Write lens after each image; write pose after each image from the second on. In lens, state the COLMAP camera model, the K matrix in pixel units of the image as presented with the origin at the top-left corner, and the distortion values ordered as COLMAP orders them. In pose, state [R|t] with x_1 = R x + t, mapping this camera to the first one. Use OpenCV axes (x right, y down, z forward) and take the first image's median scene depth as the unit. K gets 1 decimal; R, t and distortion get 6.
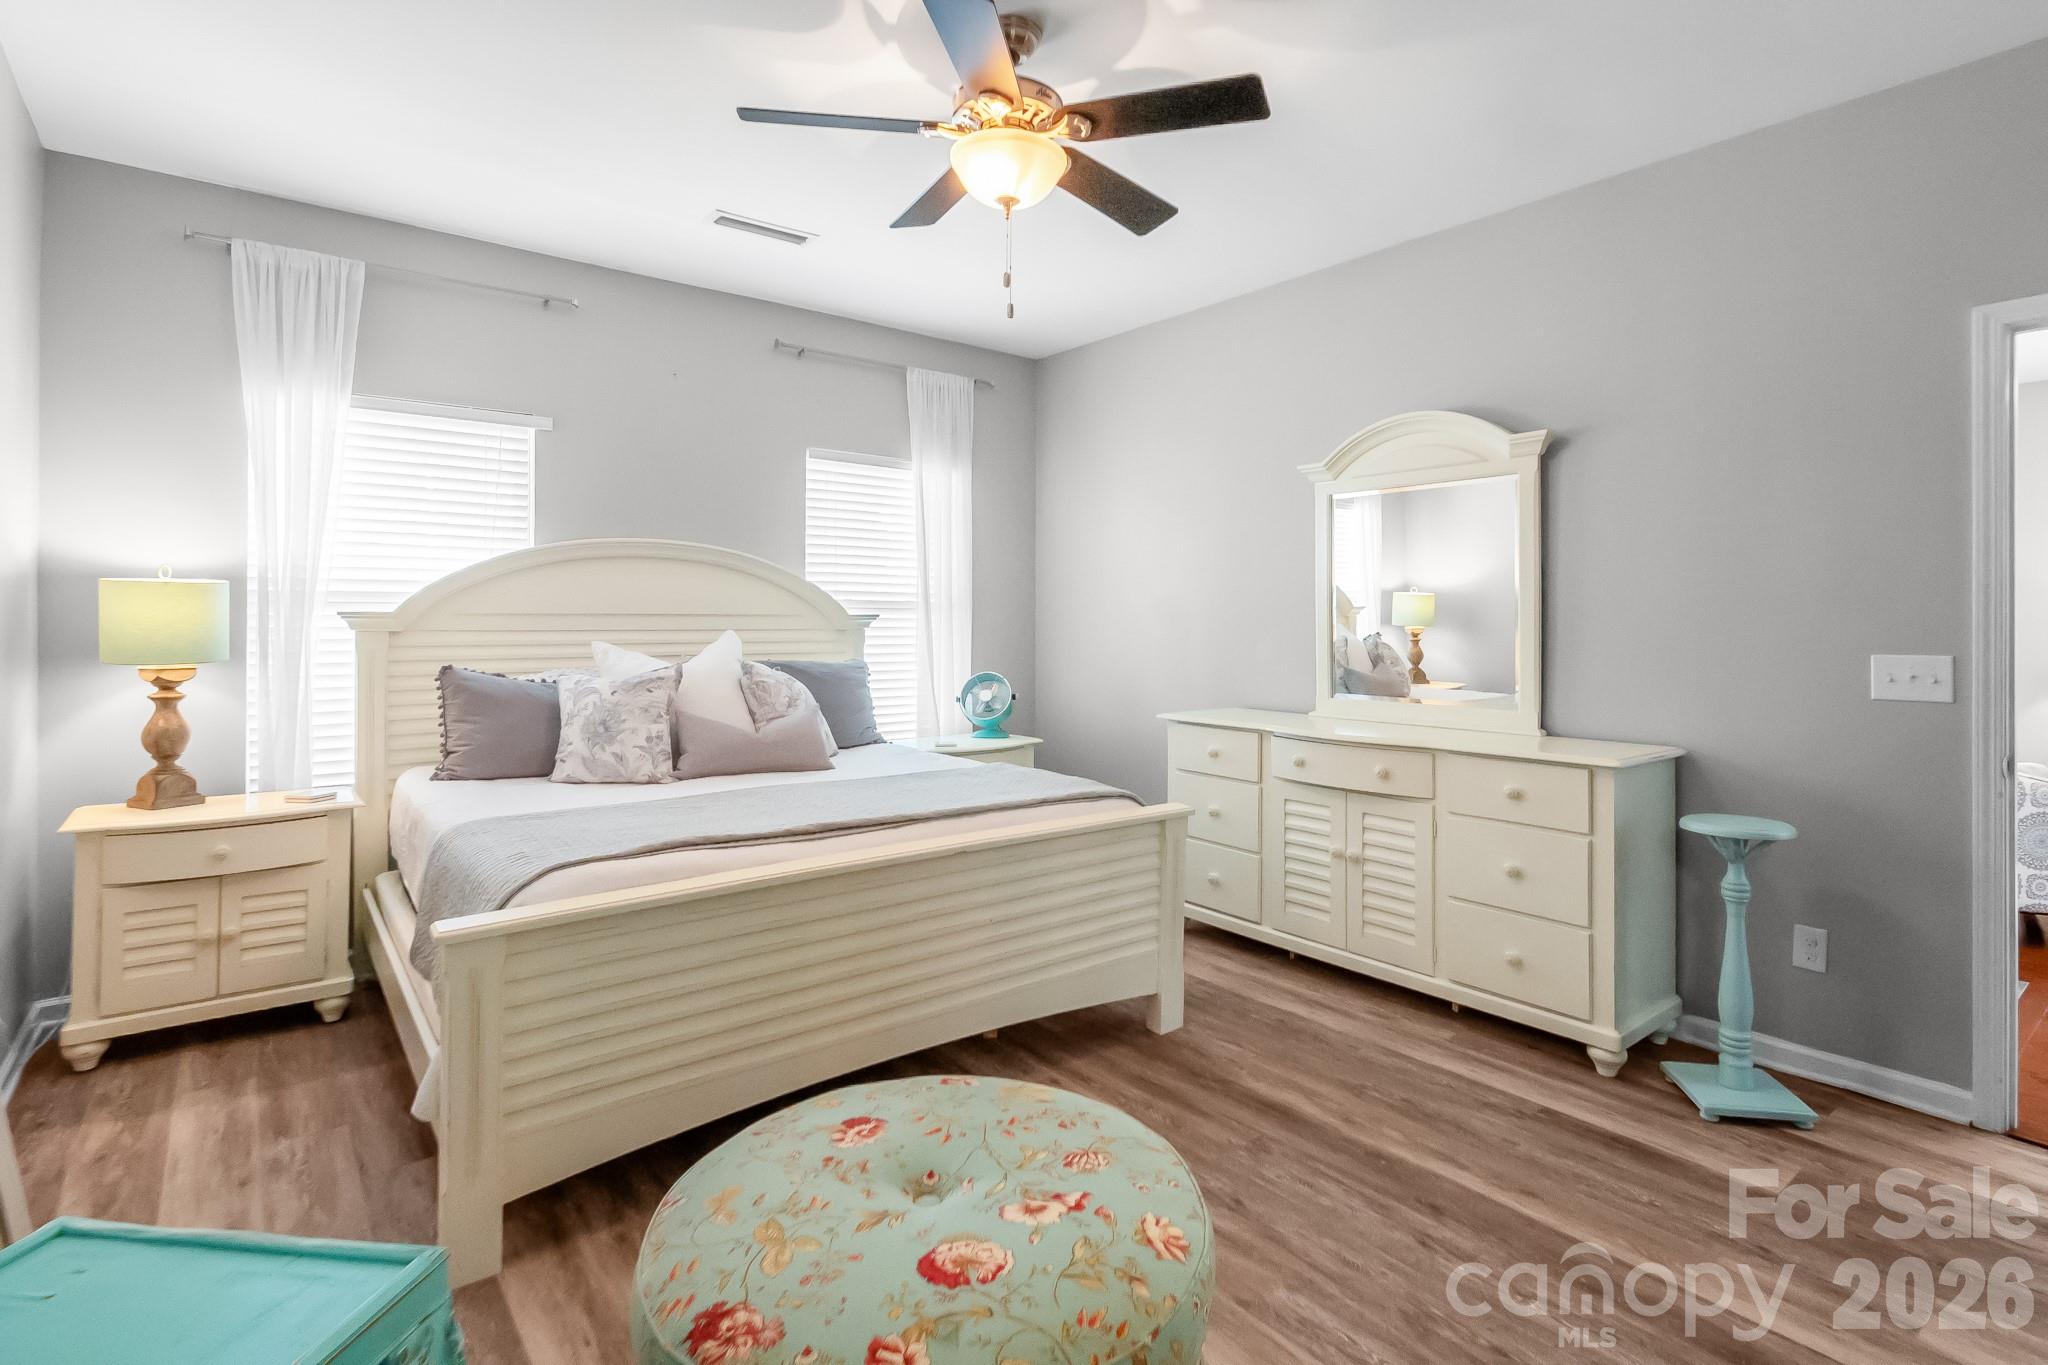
lens RADIAL K [[1001.9, 0, 1026.6], [0, 1001.9, 631.7], [0, 0, 1]] dist [-0.012606, 0.000121]
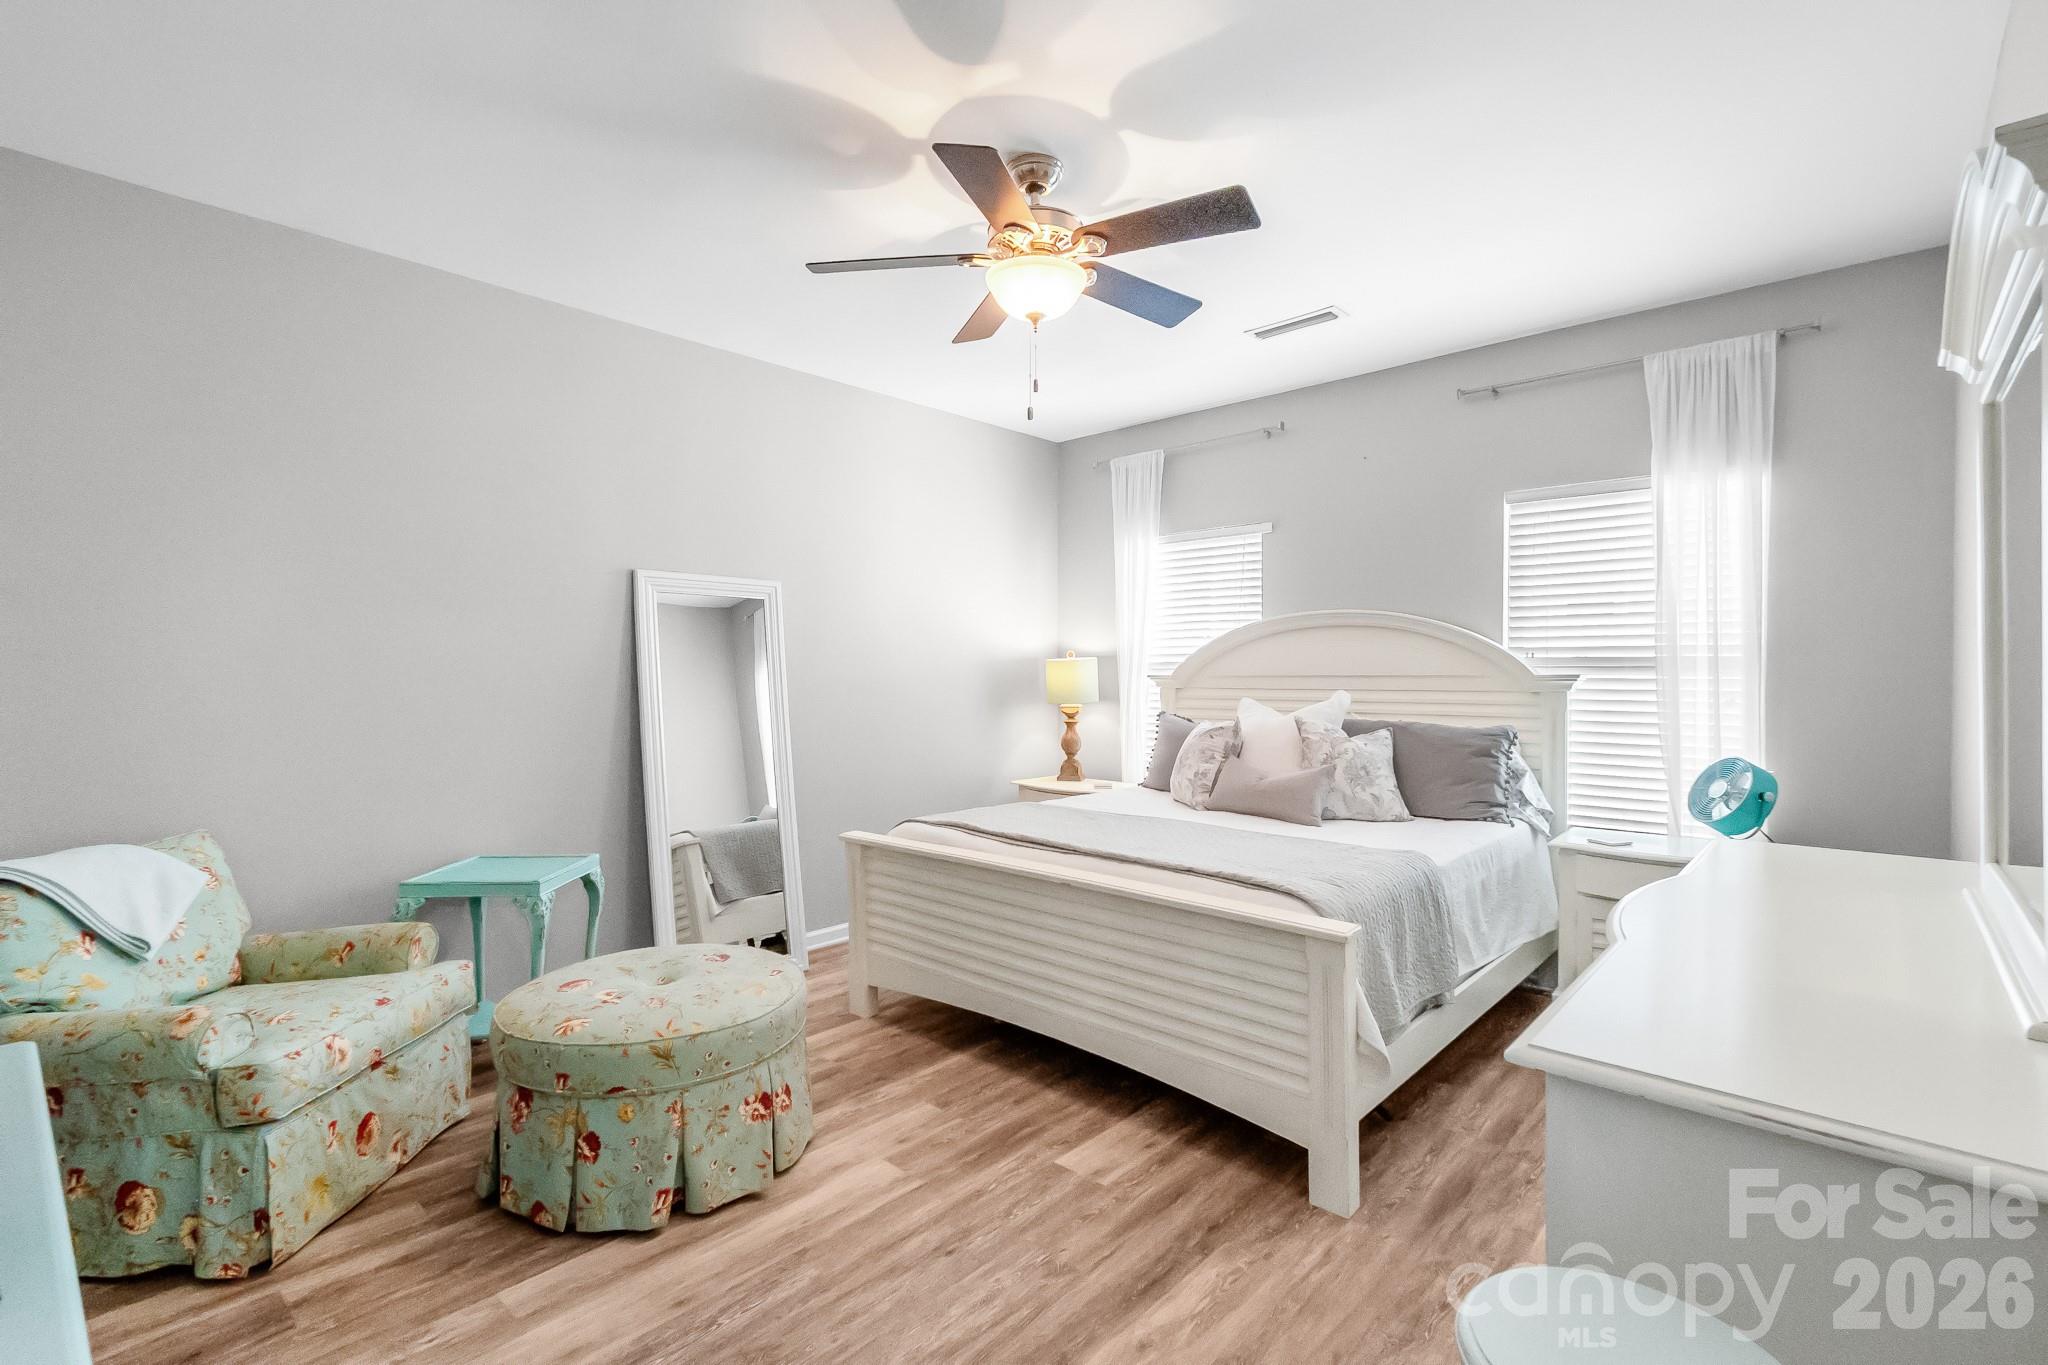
lens RADIAL K [[910.1, 0, 1024.0], [0, 910.1, 682.5], [0, 0, 1]] dist [0.015240, -0.000019]
pose [[0.165329, 0.008580, -0.986201, 0.796961], [-0.005902, 0.999953, 0.007710, -0.020260], [0.986221, 0.004546, 0.165372, 0.629971]]
